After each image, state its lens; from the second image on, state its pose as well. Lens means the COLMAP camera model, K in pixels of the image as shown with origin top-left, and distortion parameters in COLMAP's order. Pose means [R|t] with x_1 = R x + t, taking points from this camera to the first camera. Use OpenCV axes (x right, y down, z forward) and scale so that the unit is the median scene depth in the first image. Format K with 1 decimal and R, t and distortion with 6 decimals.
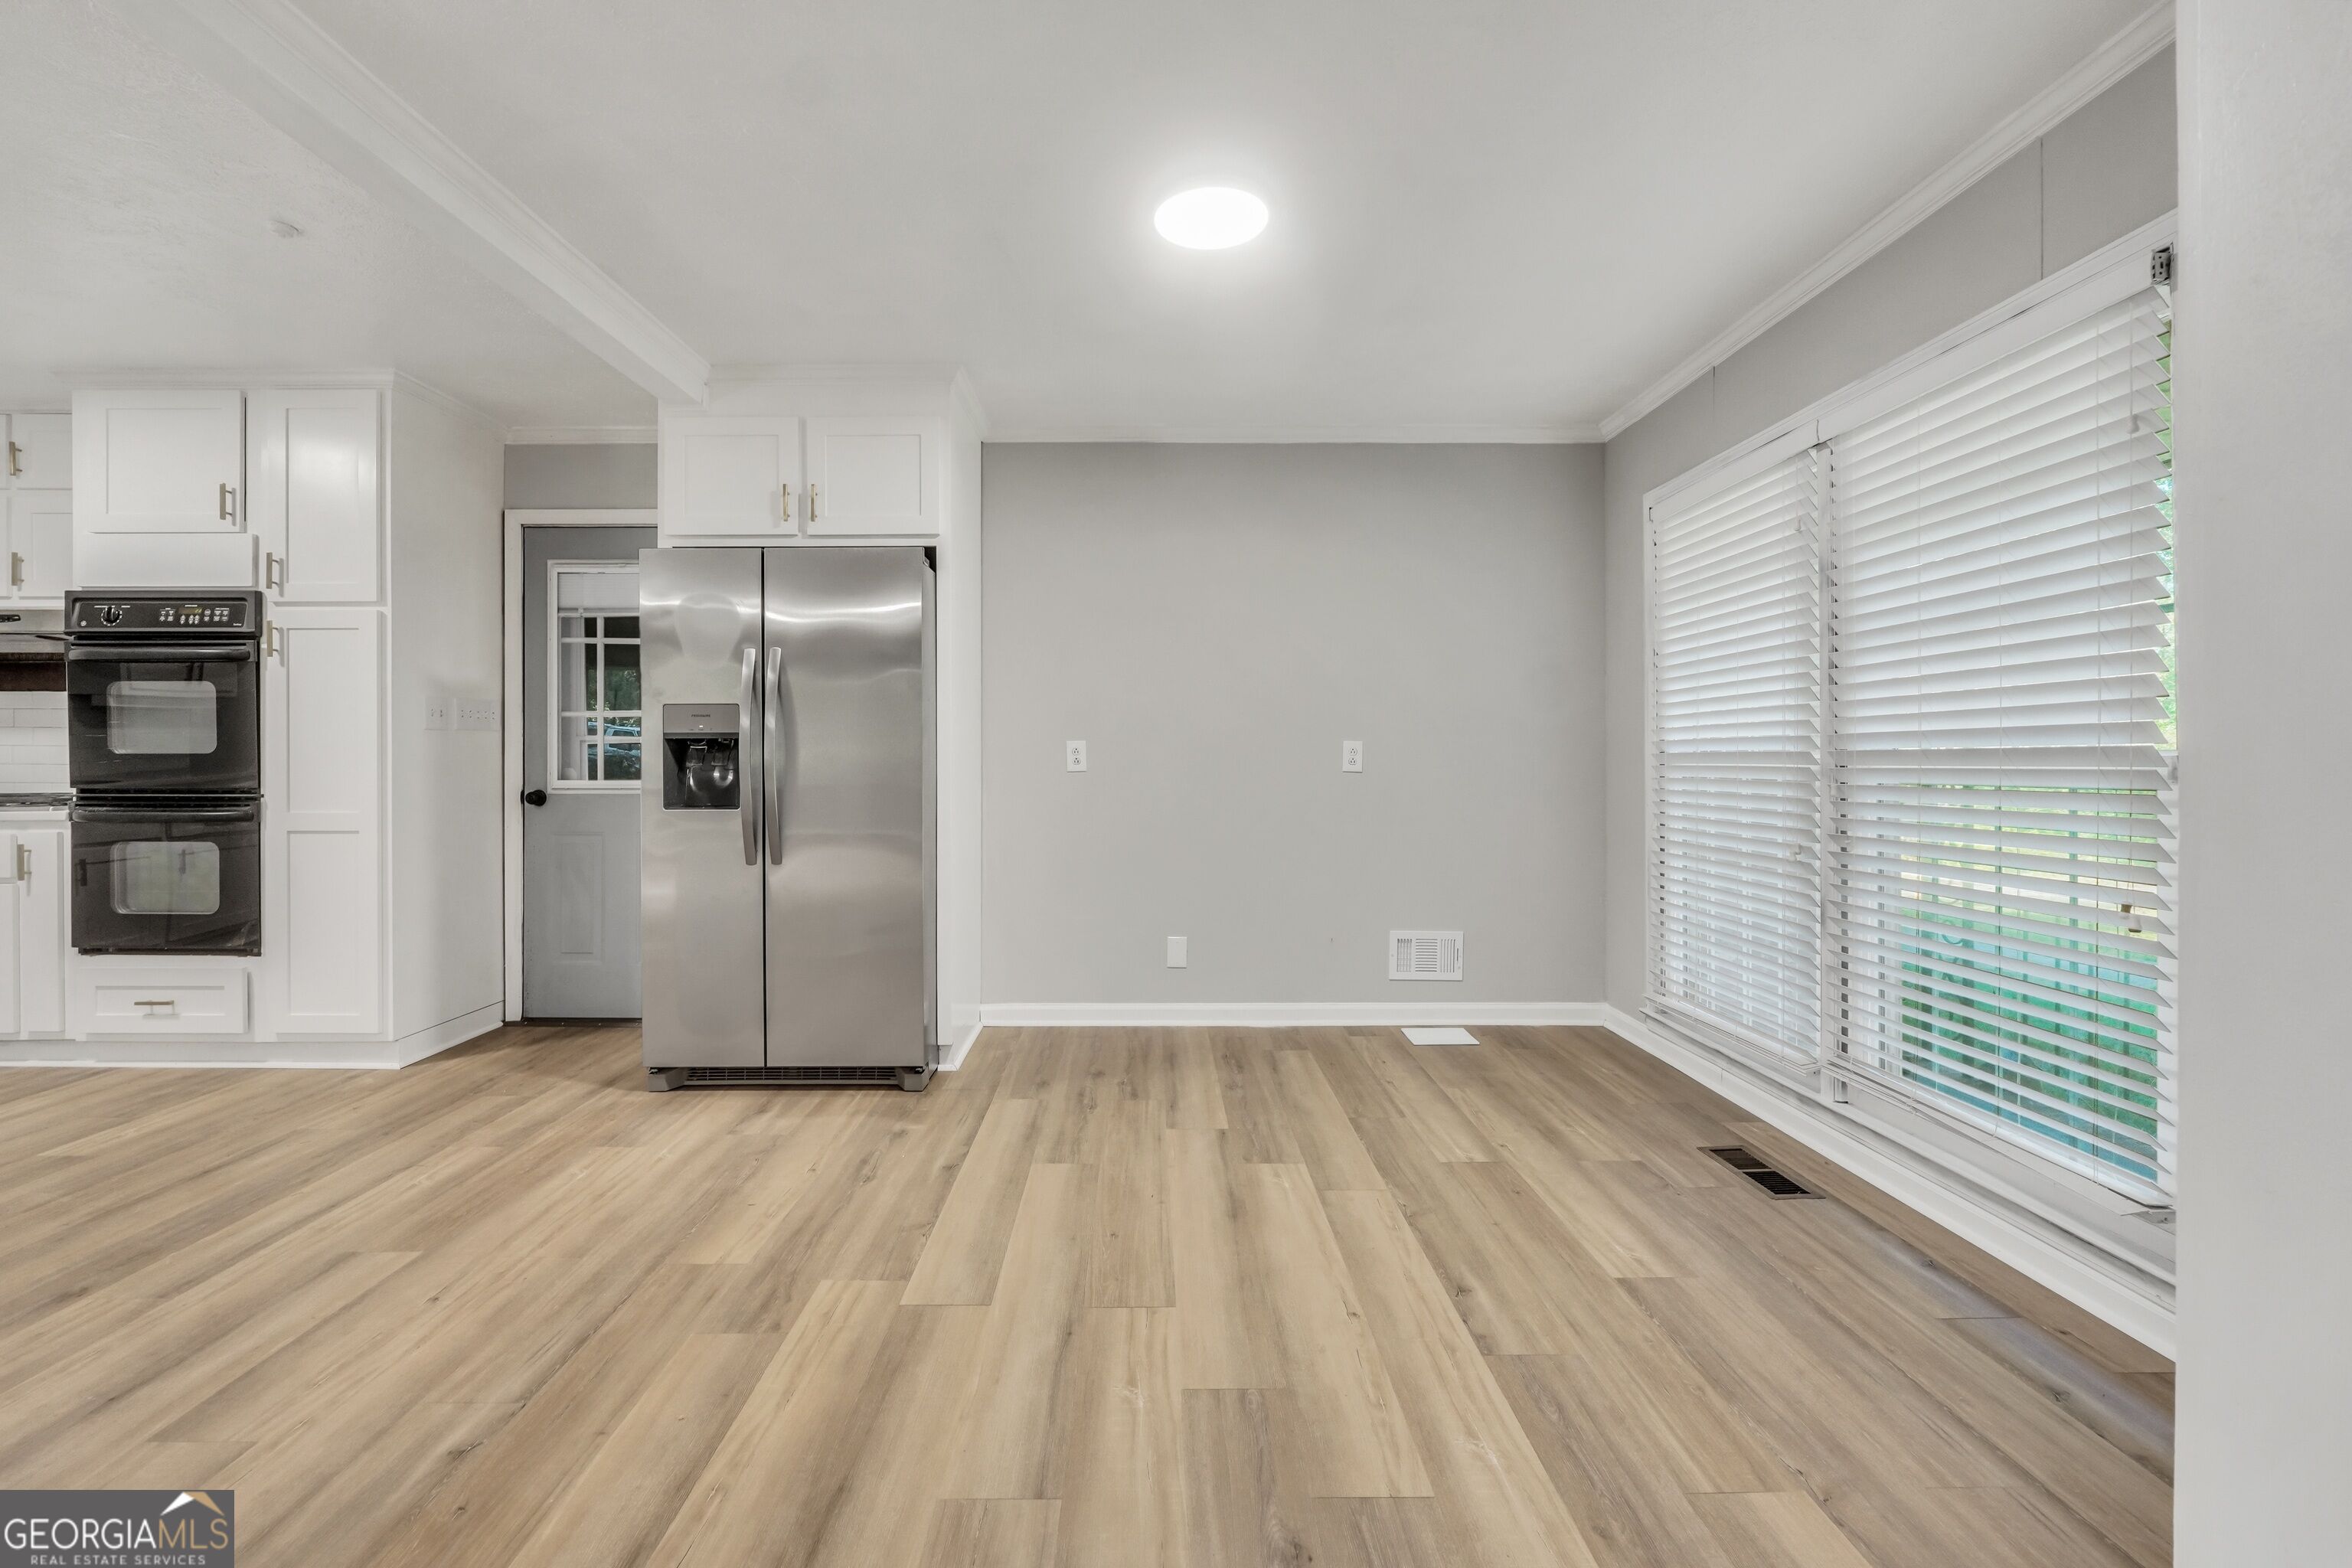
lens RADIAL K [[999.7, 0, 1146.8], [0, 999.7, 761.7], [0, 0, 1]] dist [-0.008749, 0.000804]
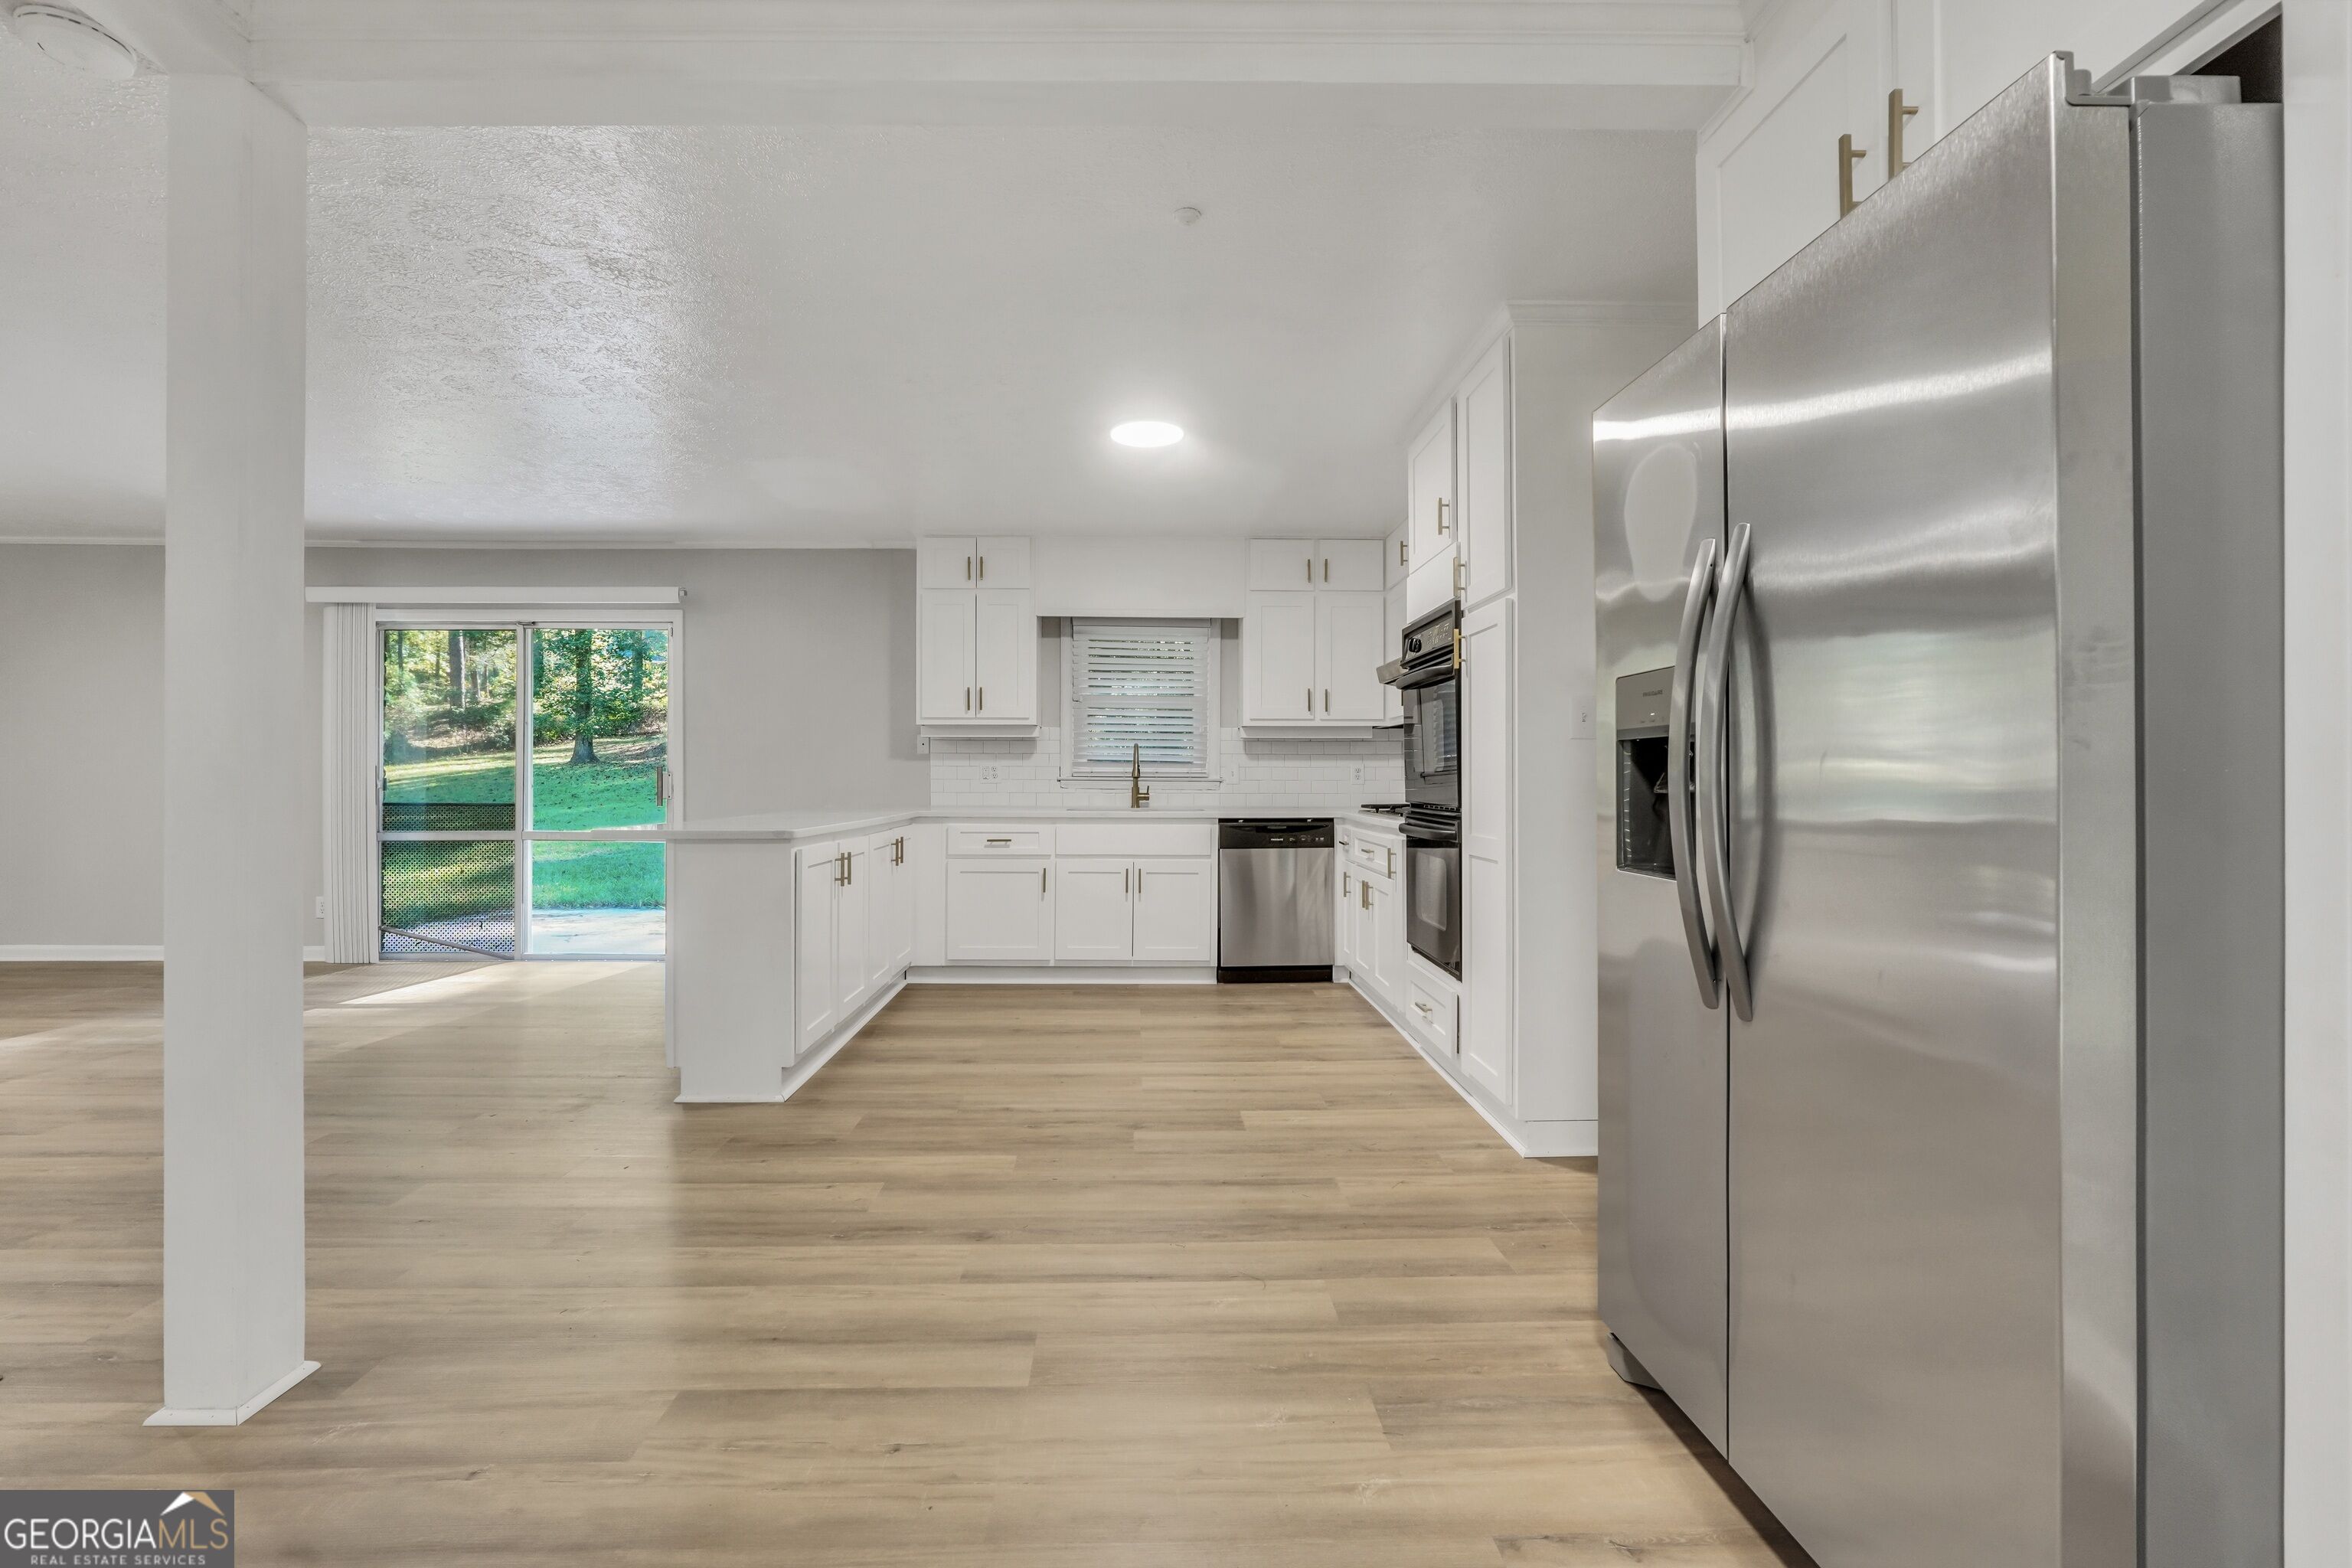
lens RADIAL K [[994.2, 0, 1158.4], [0, 994.2, 768.1], [0, 0, 1]] dist [-0.019175, 0.007257]
pose [[0.025178, -0.008476, -0.999647, 0.052370], [-0.000591, 0.999964, -0.008494, -0.002047], [0.999683, 0.000805, 0.025172, 0.688994]]
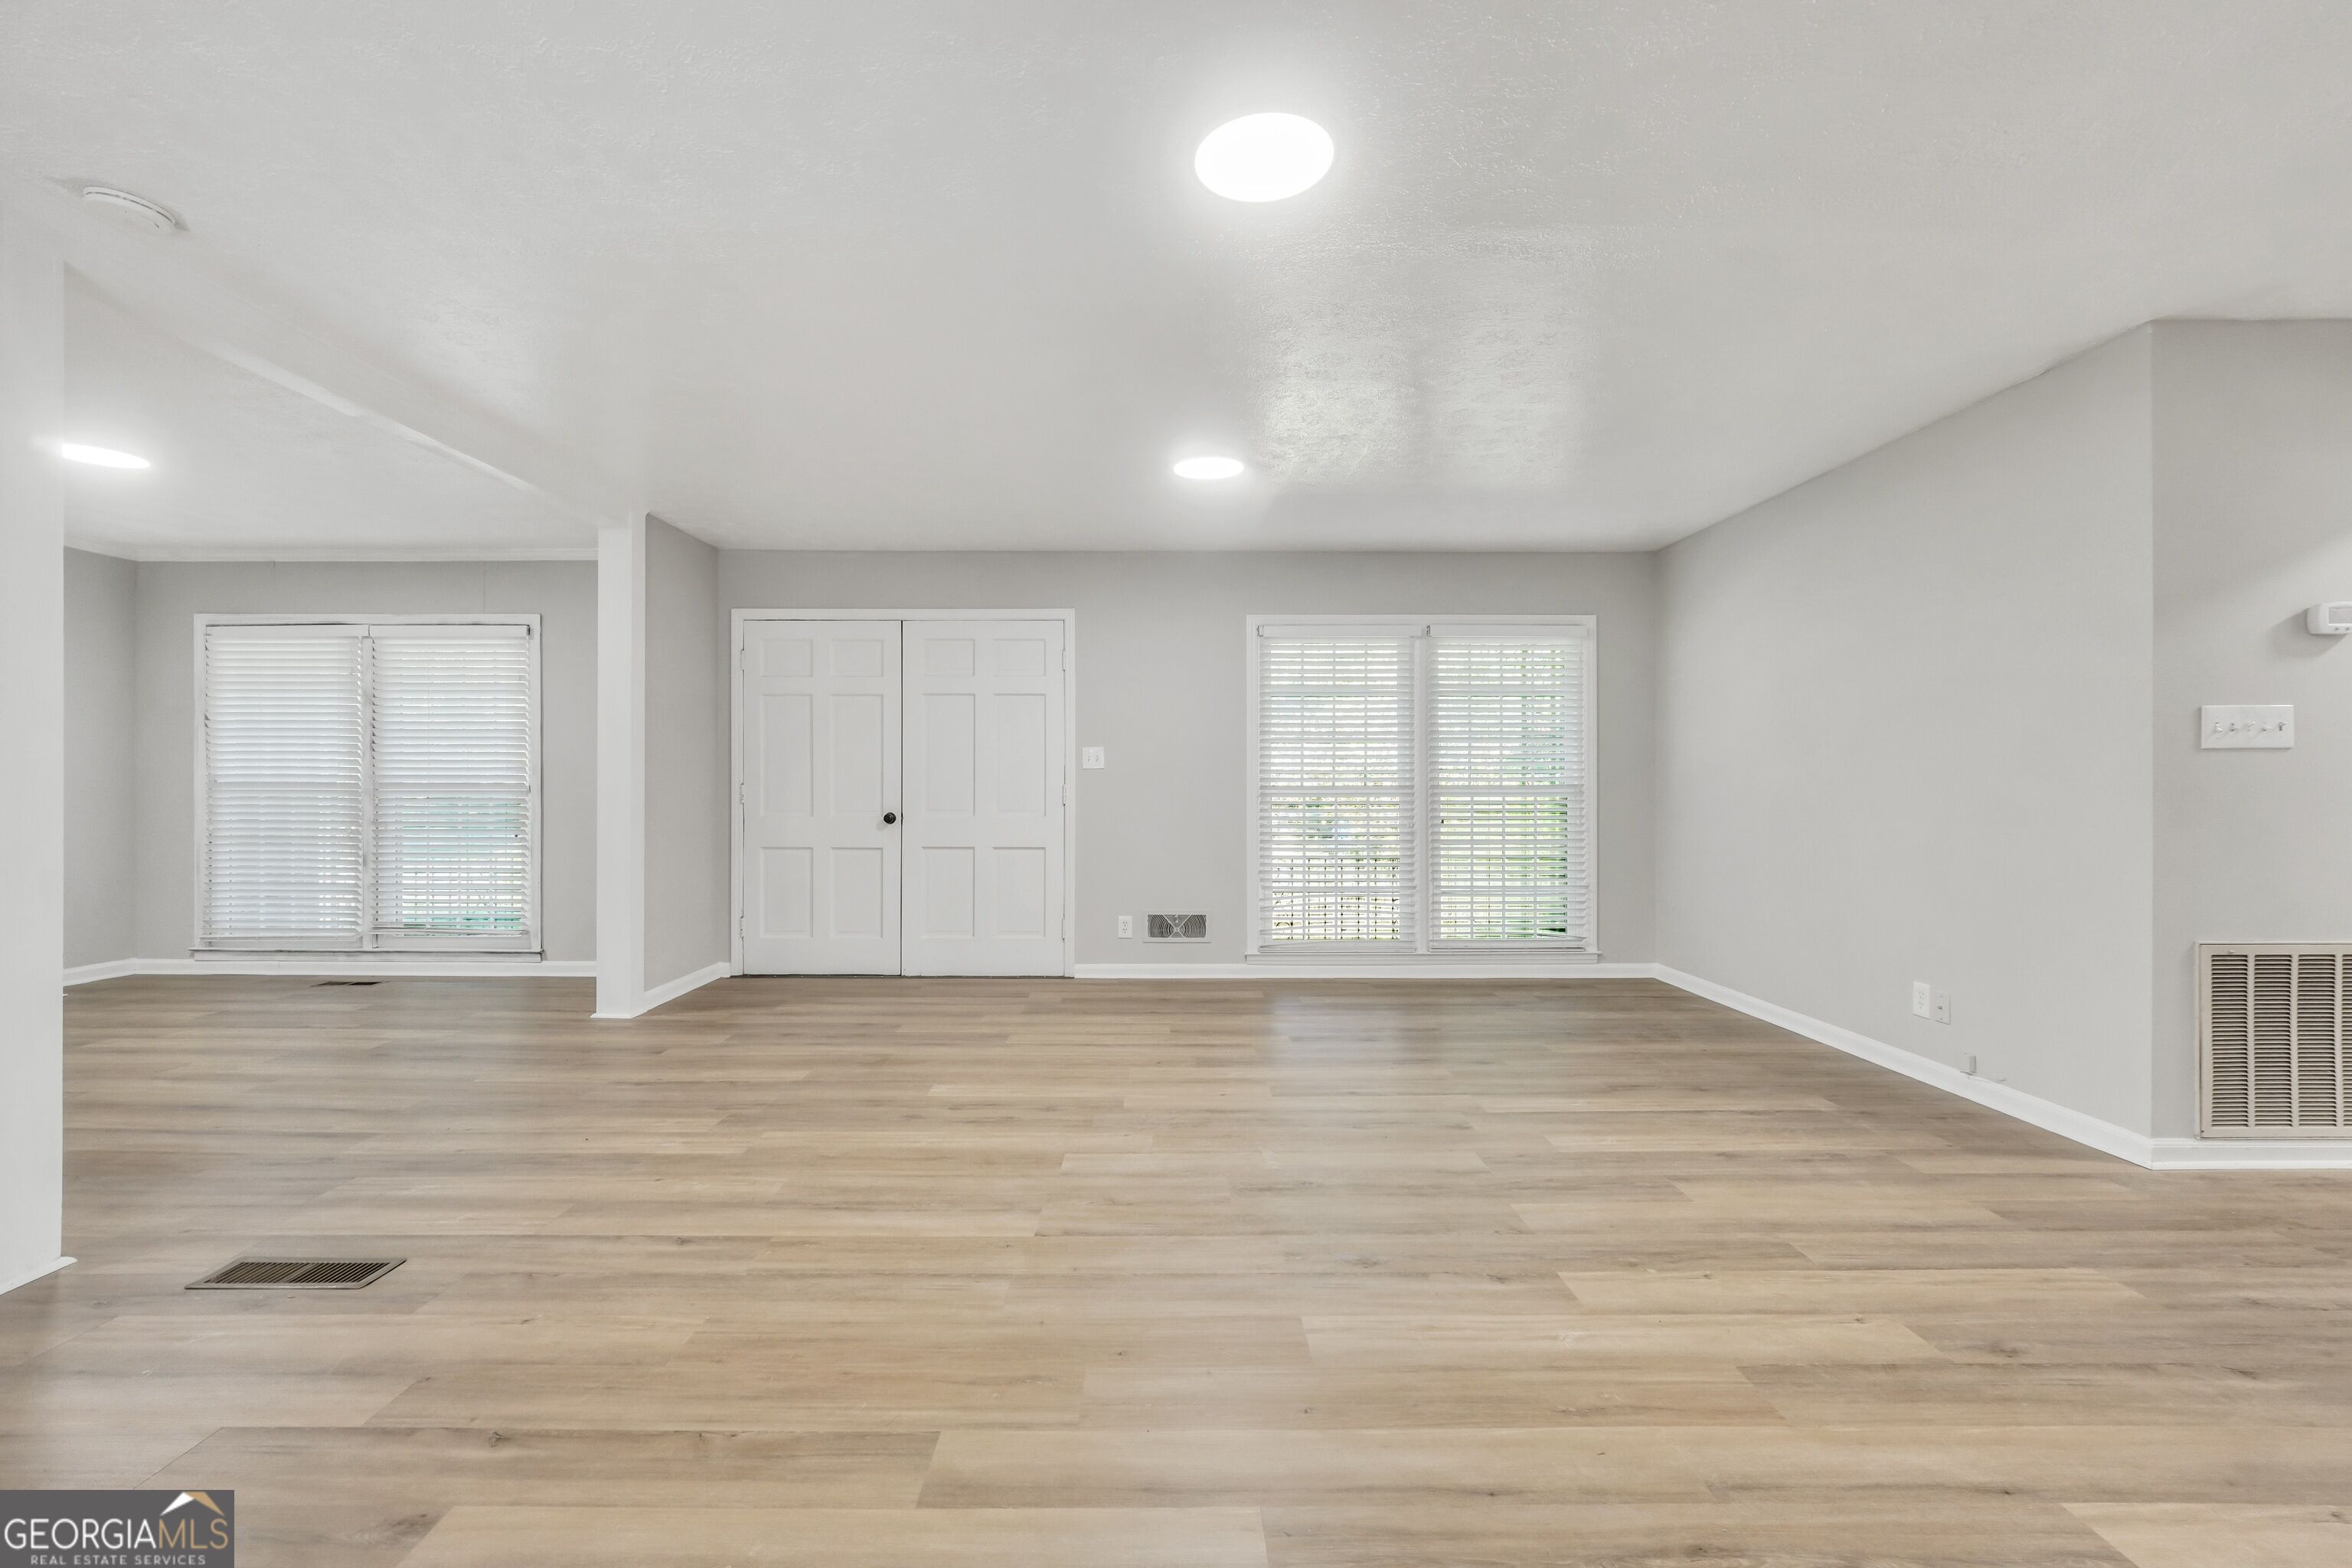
lens RADIAL K [[998.9, 0, 1161.2], [0, 998.9, 784.6], [0, 0, 1]] dist [-0.019801, 0.007589]
pose [[-0.004419, 0.002443, 0.999987, -1.110545], [-0.001677, 0.999996, -0.002450, -0.002556], [-0.999989, -0.001688, -0.004415, -0.520964]]
